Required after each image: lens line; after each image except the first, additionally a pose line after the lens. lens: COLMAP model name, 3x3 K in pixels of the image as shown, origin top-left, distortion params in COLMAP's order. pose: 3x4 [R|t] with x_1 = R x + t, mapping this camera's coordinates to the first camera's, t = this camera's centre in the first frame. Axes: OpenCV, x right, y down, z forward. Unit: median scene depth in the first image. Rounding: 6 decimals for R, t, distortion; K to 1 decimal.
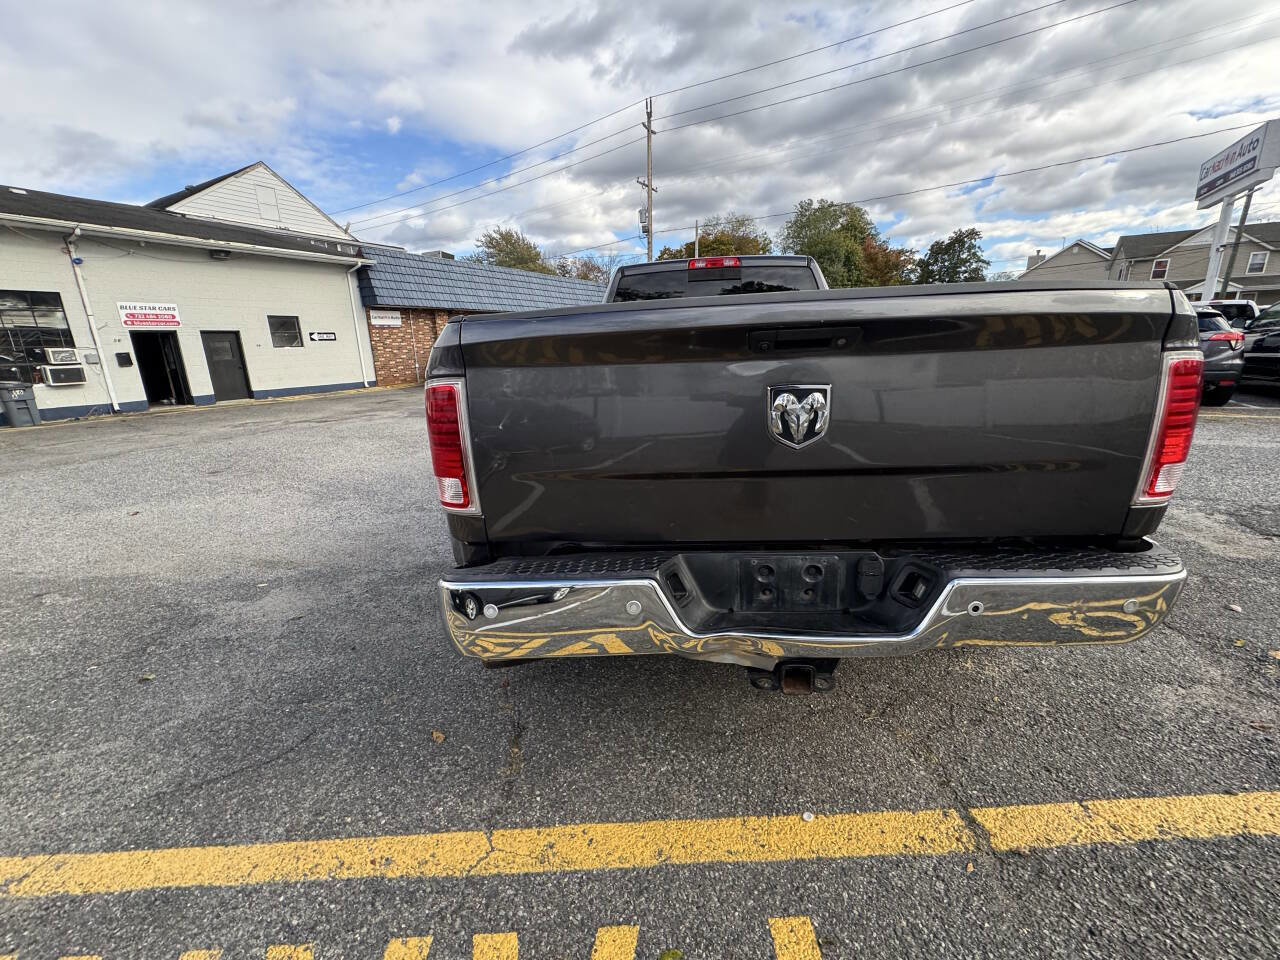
lens RADIAL K [[516.1, 0, 630.9], [0, 516.1, 473.5], [0, 0, 1]] dist [-0.000092, -0.000056]
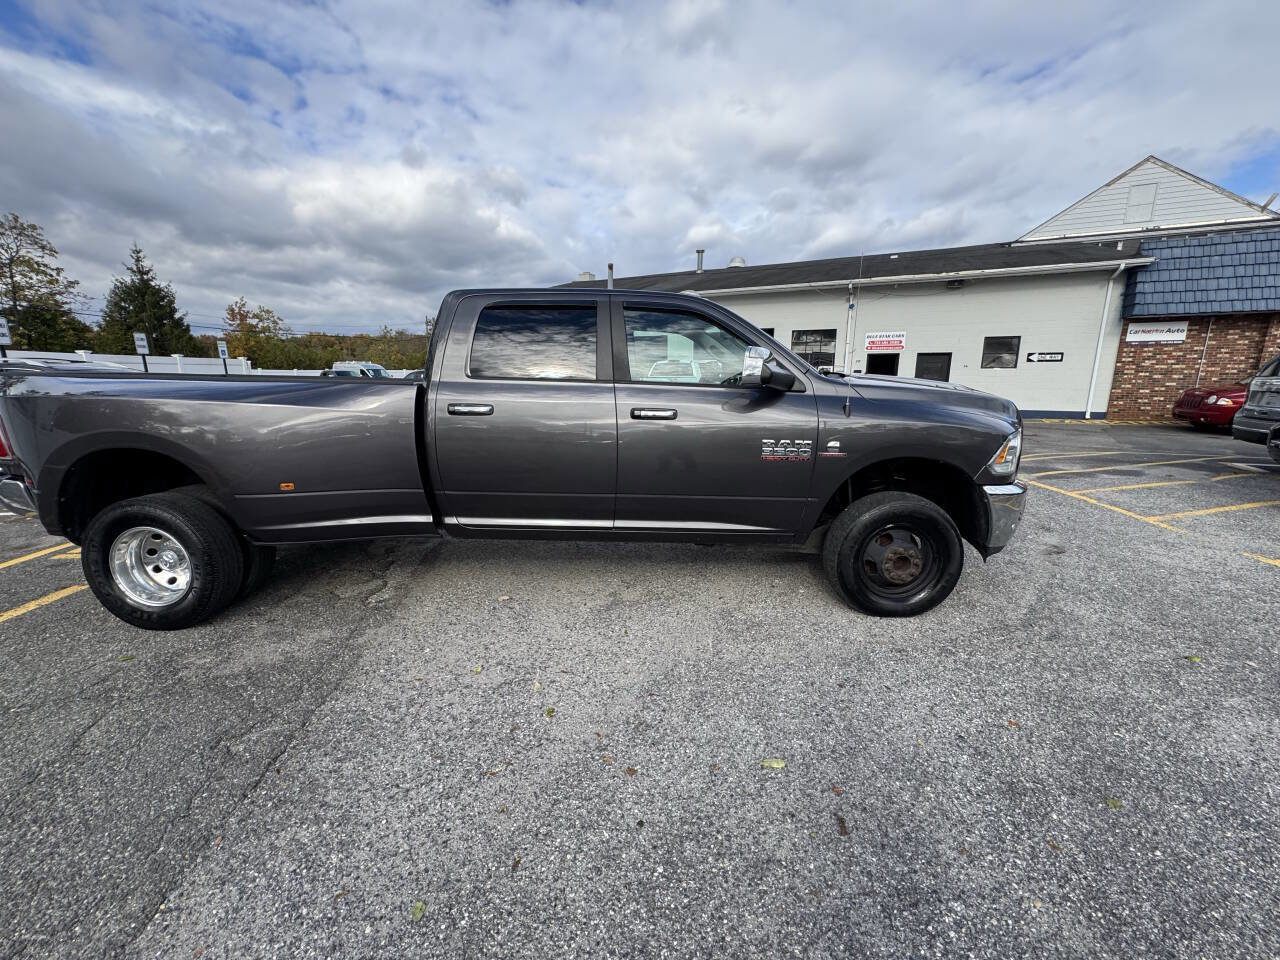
lens RADIAL K [[501.9, 0, 633.7], [0, 501.9, 483.5], [0, 0, 1]] dist [-0.001059, -0.000325]
pose [[0.060732, 0.245643, -0.967456, 0.290911], [-0.246551, 0.942904, 0.223931, -0.091345], [0.967225, 0.224927, 0.117828, 0.301347]]
